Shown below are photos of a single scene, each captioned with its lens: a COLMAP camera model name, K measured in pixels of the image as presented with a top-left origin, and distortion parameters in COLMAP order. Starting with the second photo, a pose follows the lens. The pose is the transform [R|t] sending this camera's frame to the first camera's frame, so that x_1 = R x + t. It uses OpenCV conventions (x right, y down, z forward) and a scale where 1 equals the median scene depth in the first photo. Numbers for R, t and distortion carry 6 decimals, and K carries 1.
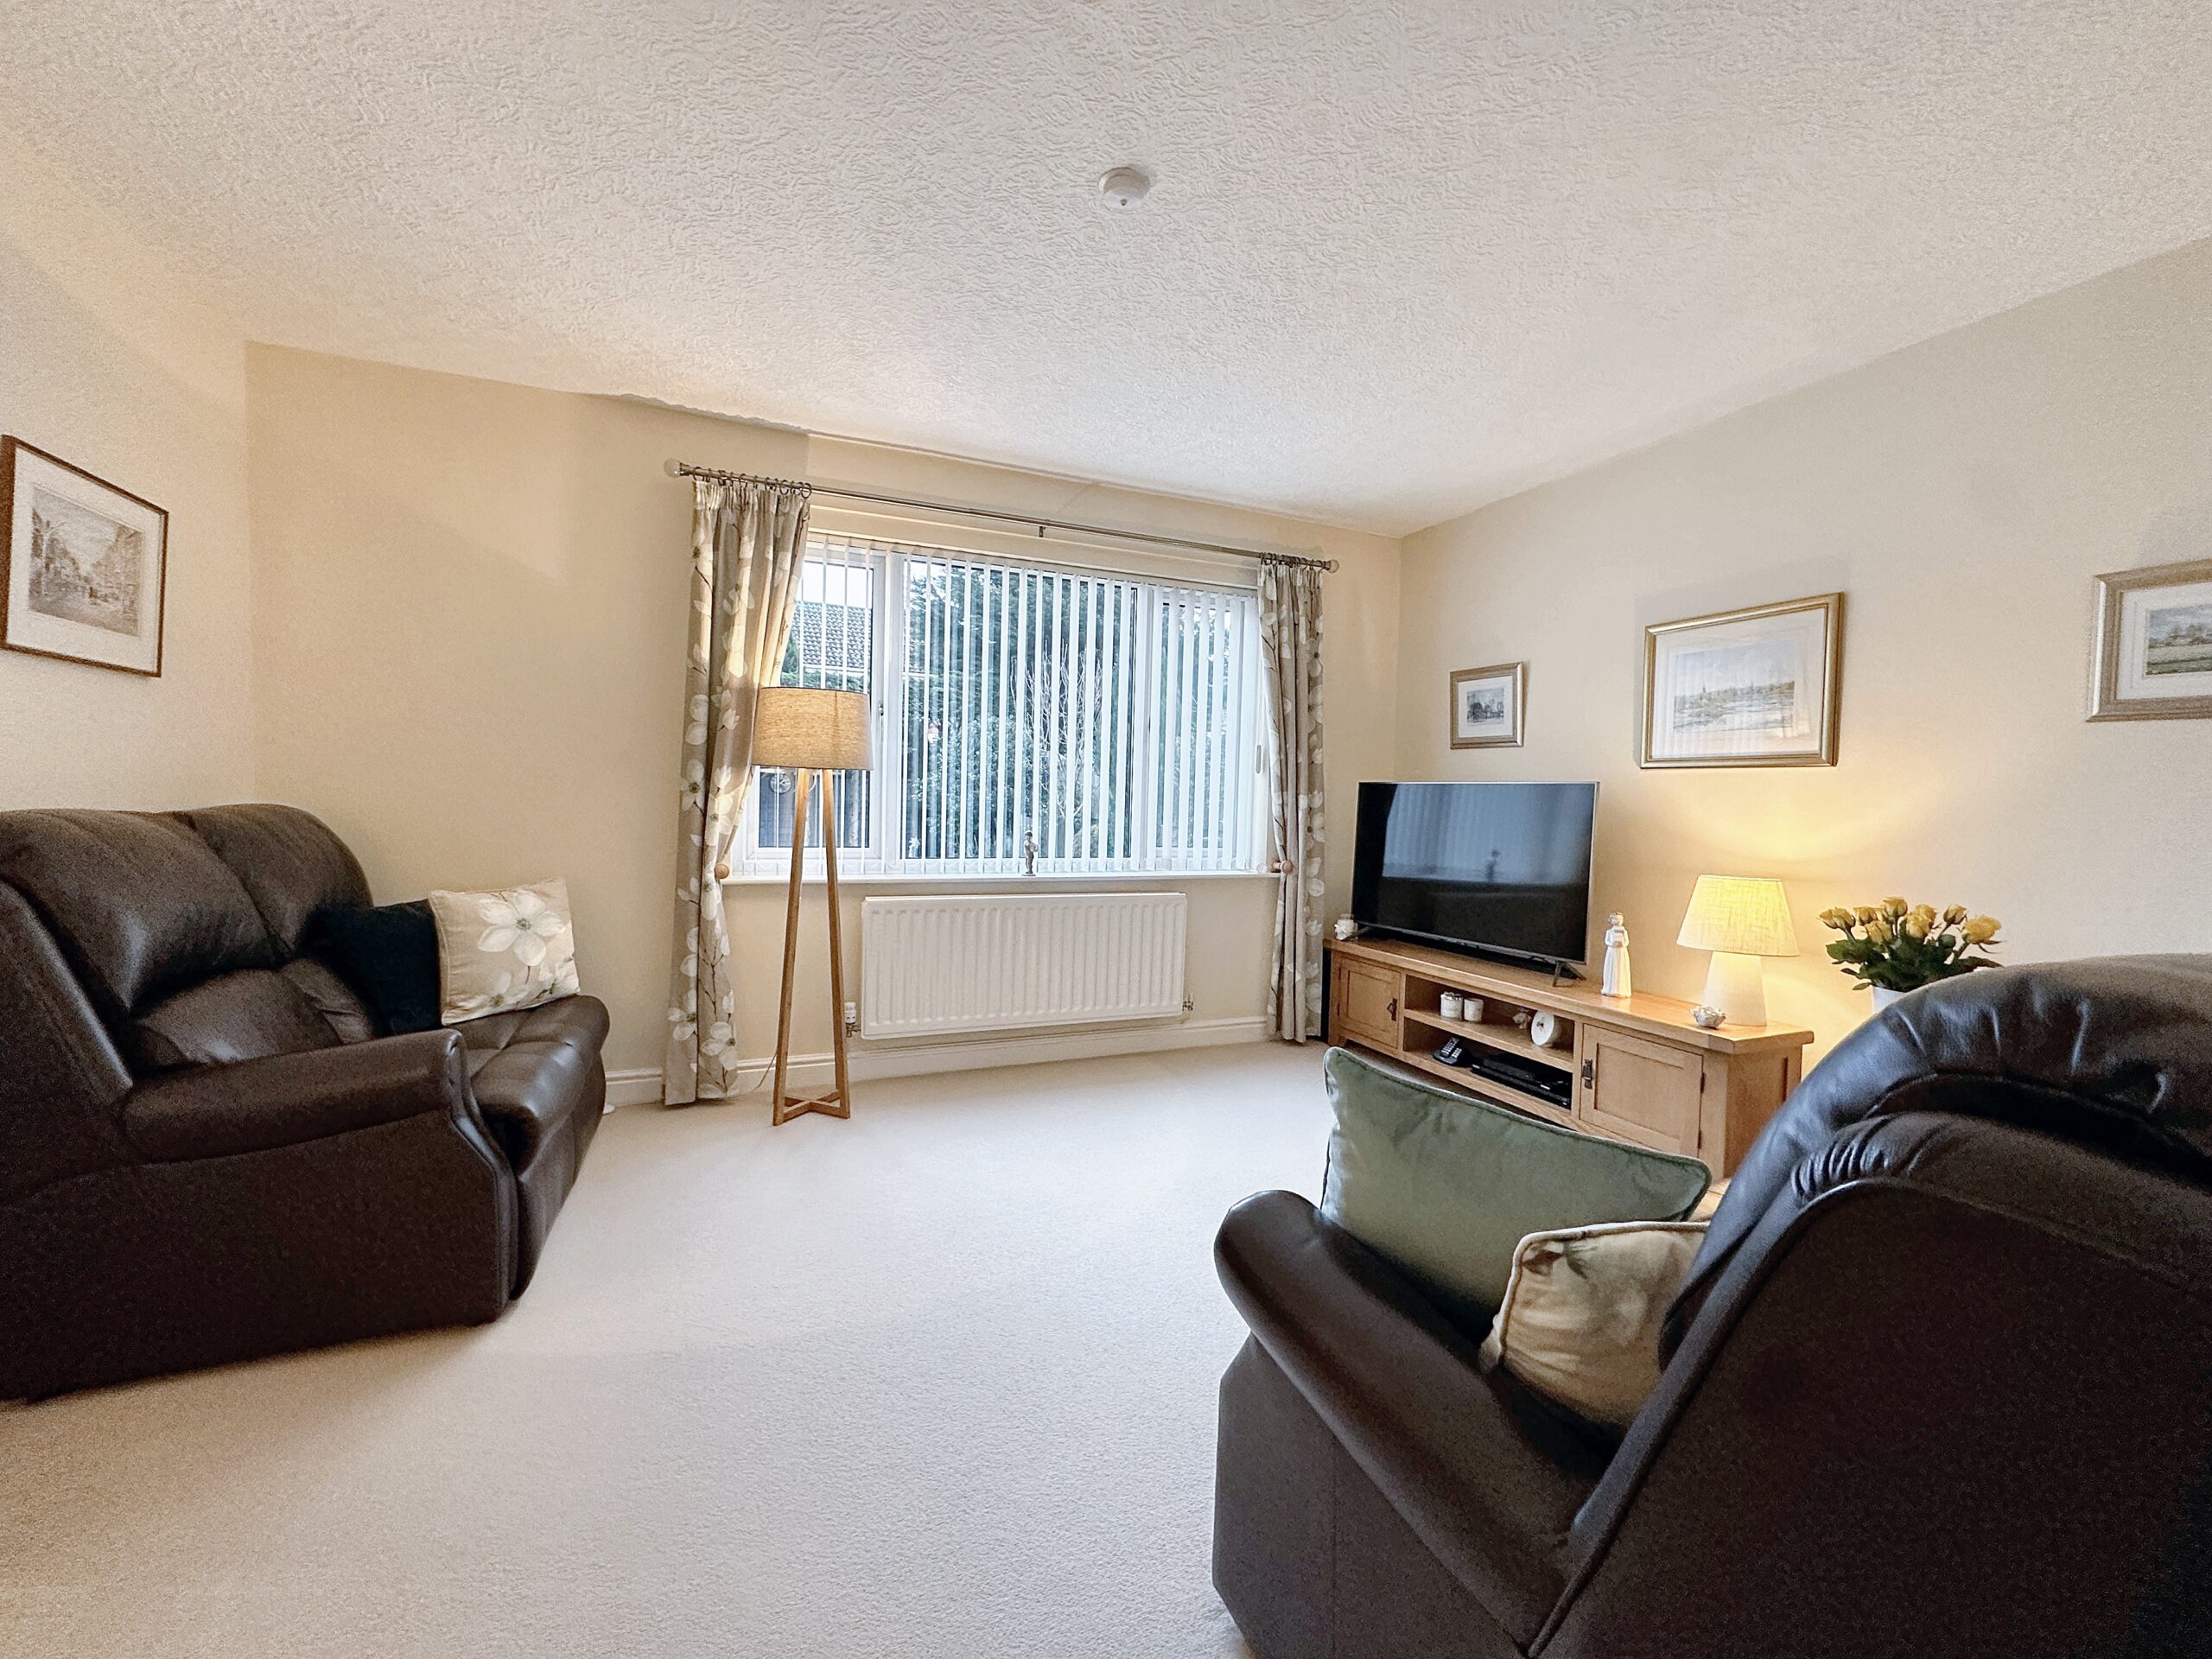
lens RADIAL K [[888.7, 0, 1127.9], [0, 888.7, 823.5], [0, 0, 1]] dist [-0.003295, -0.000254]
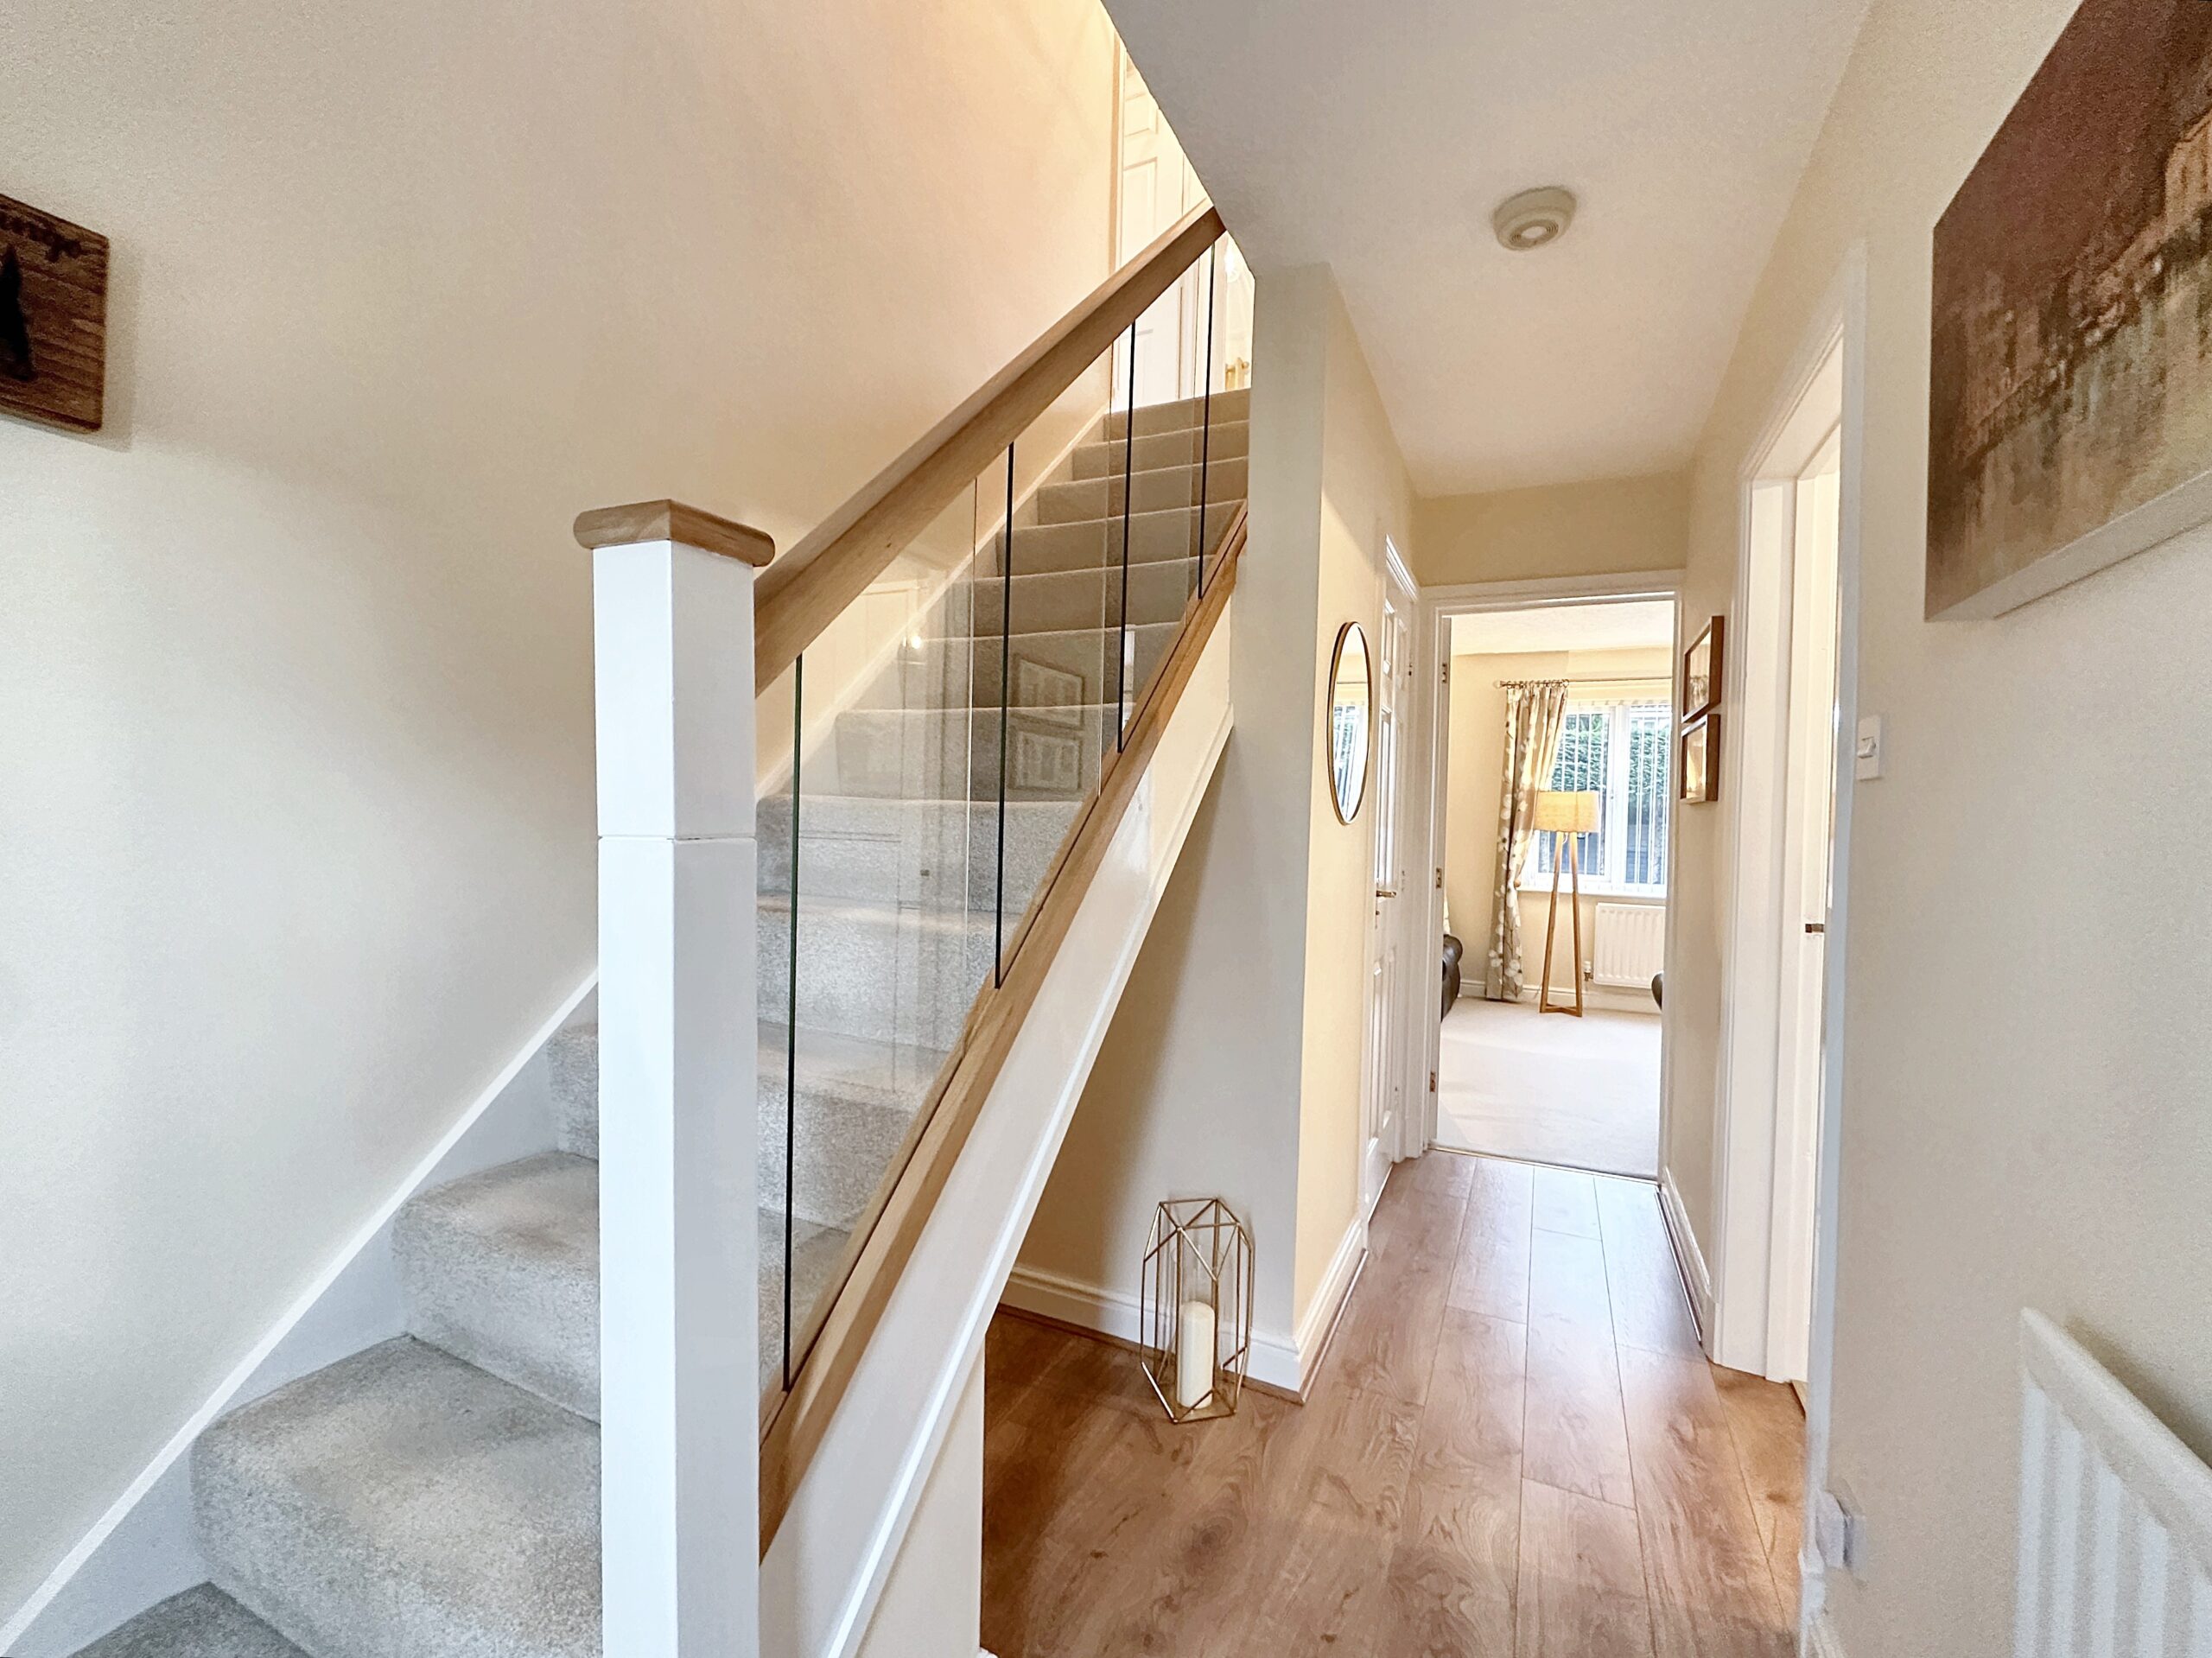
lens RADIAL K [[888.7, 0, 1127.9], [0, 888.7, 823.0], [0, 0, 1]] dist [-0.003295, -0.000254]
pose [[0.658723, 0.001142, -0.752385, 0.454462], [-0.033744, 0.999037, -0.028027, 0.004699], [0.751629, 0.043851, 0.658127, -0.947231]]
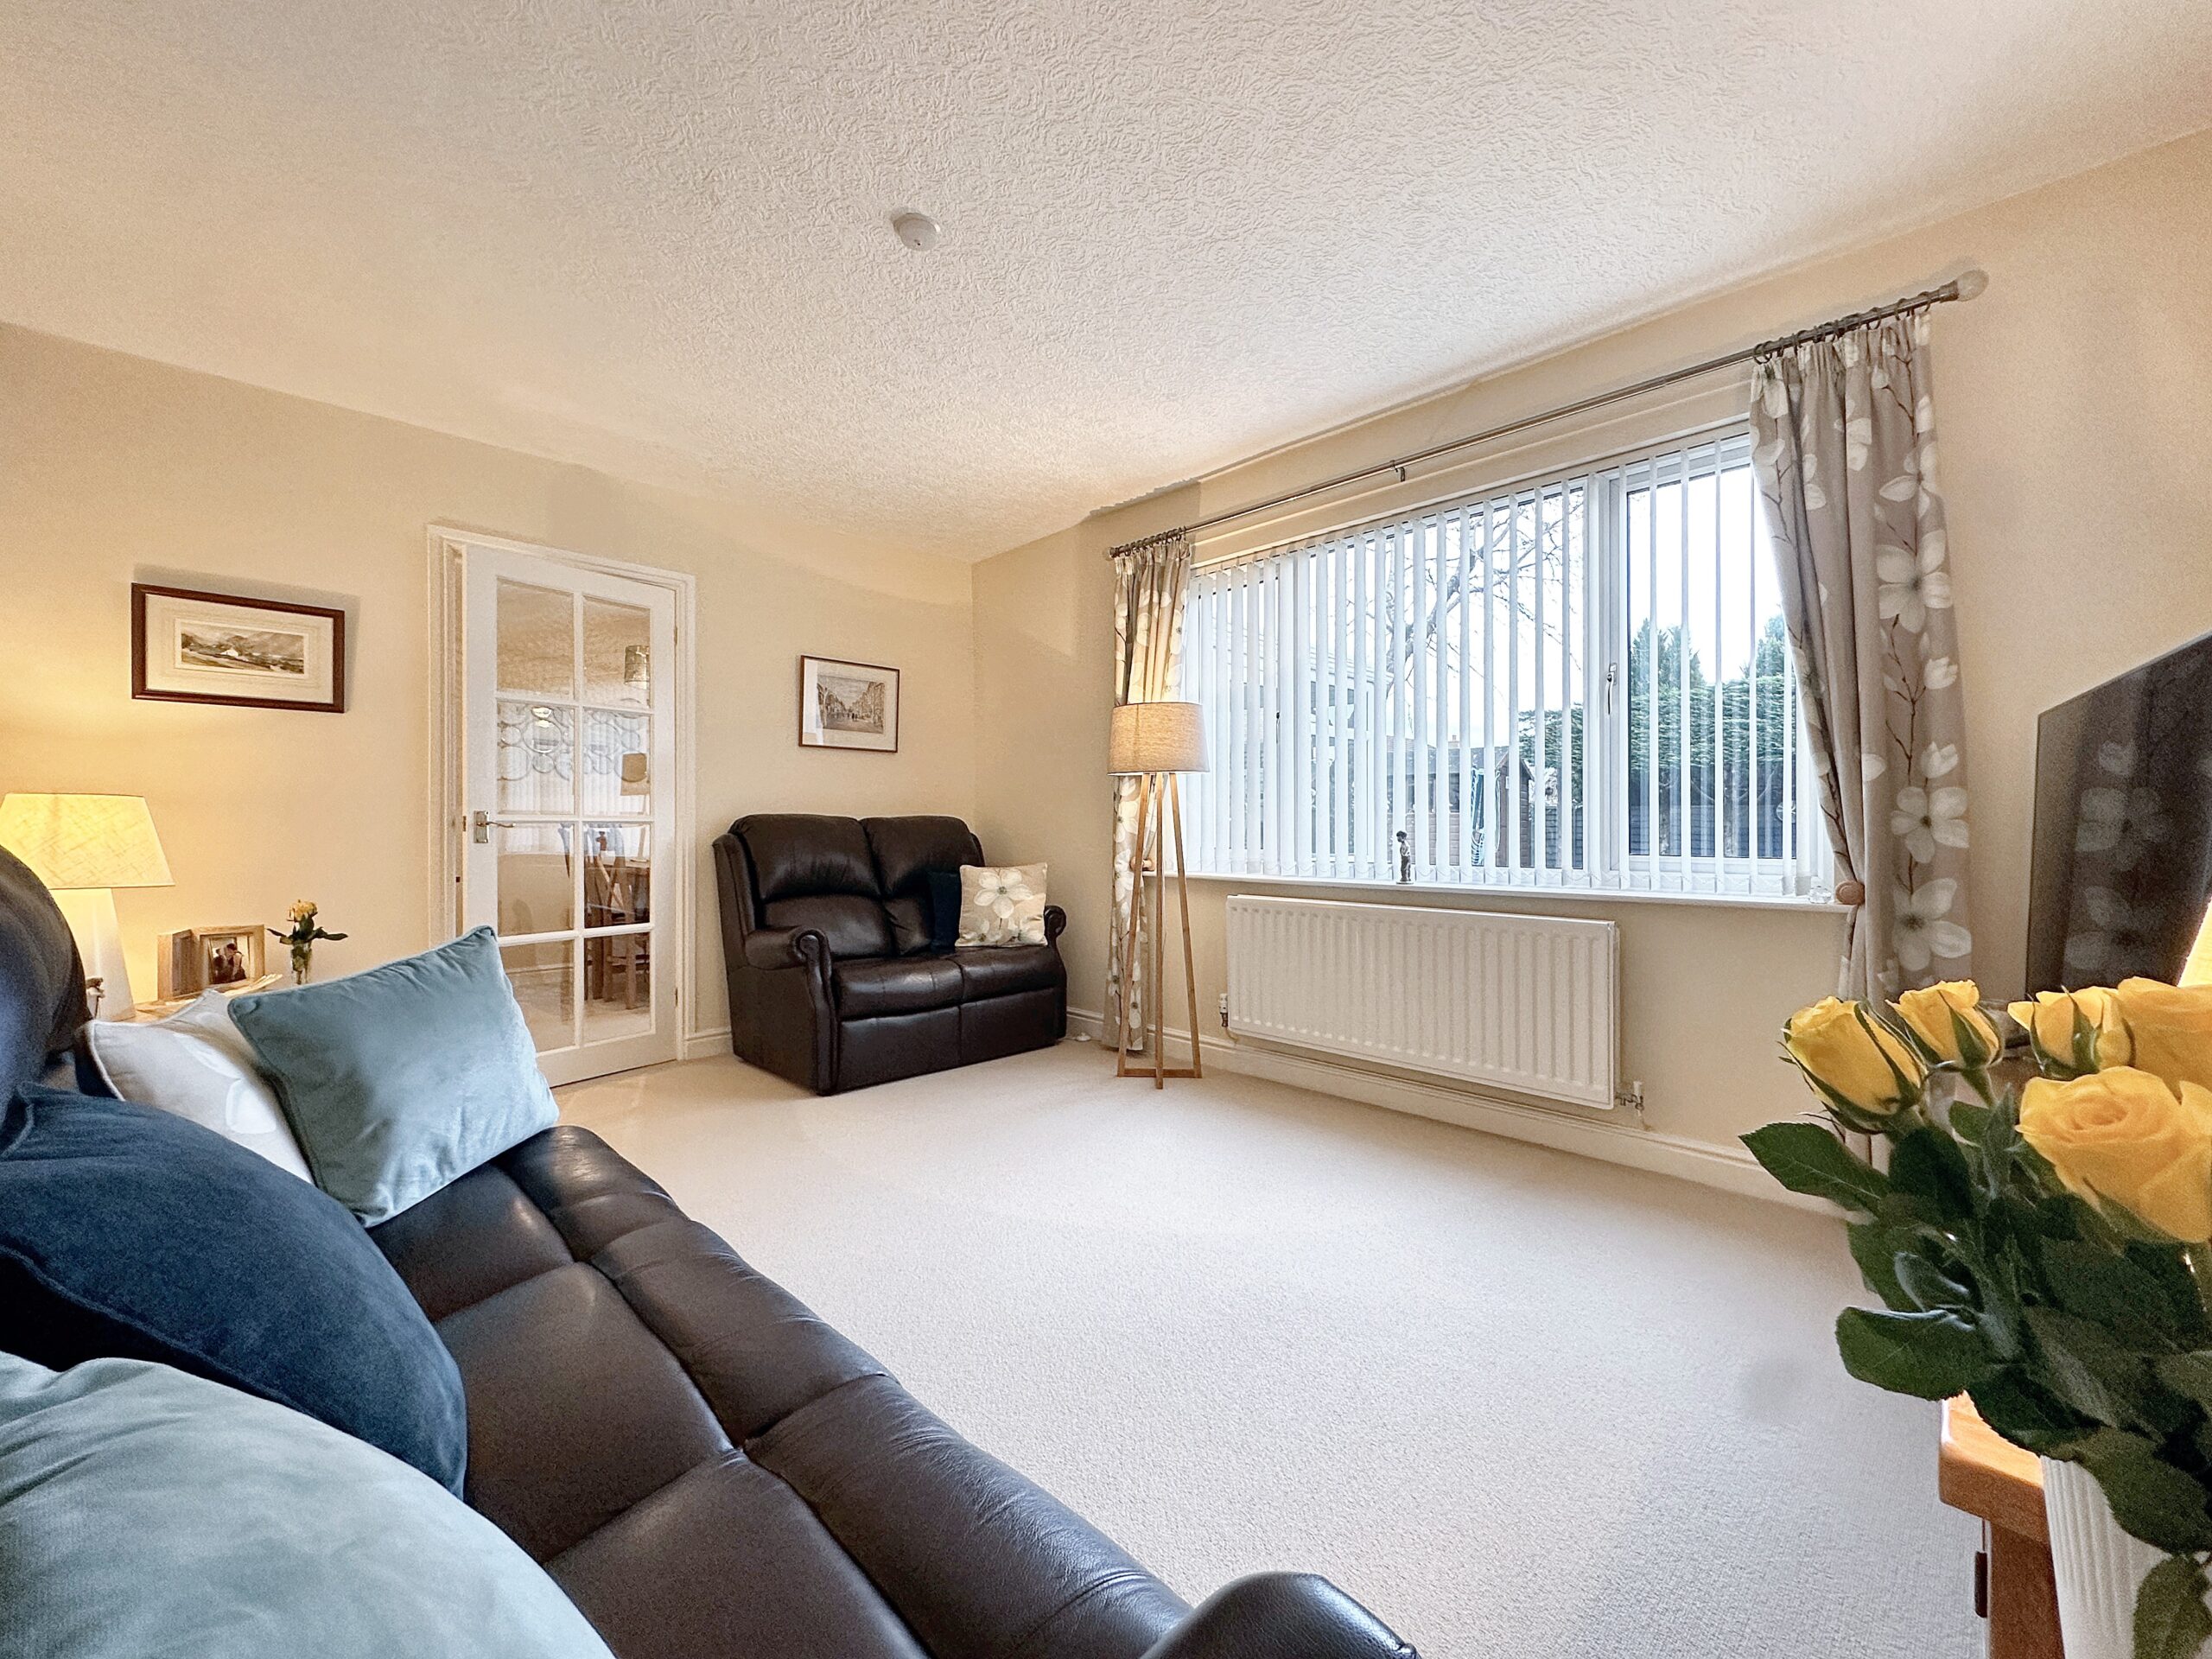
lens RADIAL K [[887.1, 0, 1059.5], [0, 887.1, 830.3], [0, 0, 1]] dist [-0.001421, -0.000180]
pose [[0.347979, -0.024415, -0.937184, 0.664169], [-0.021060, 0.999205, -0.033851, 0.051078], [0.937266, 0.031516, 0.347188, 0.480045]]
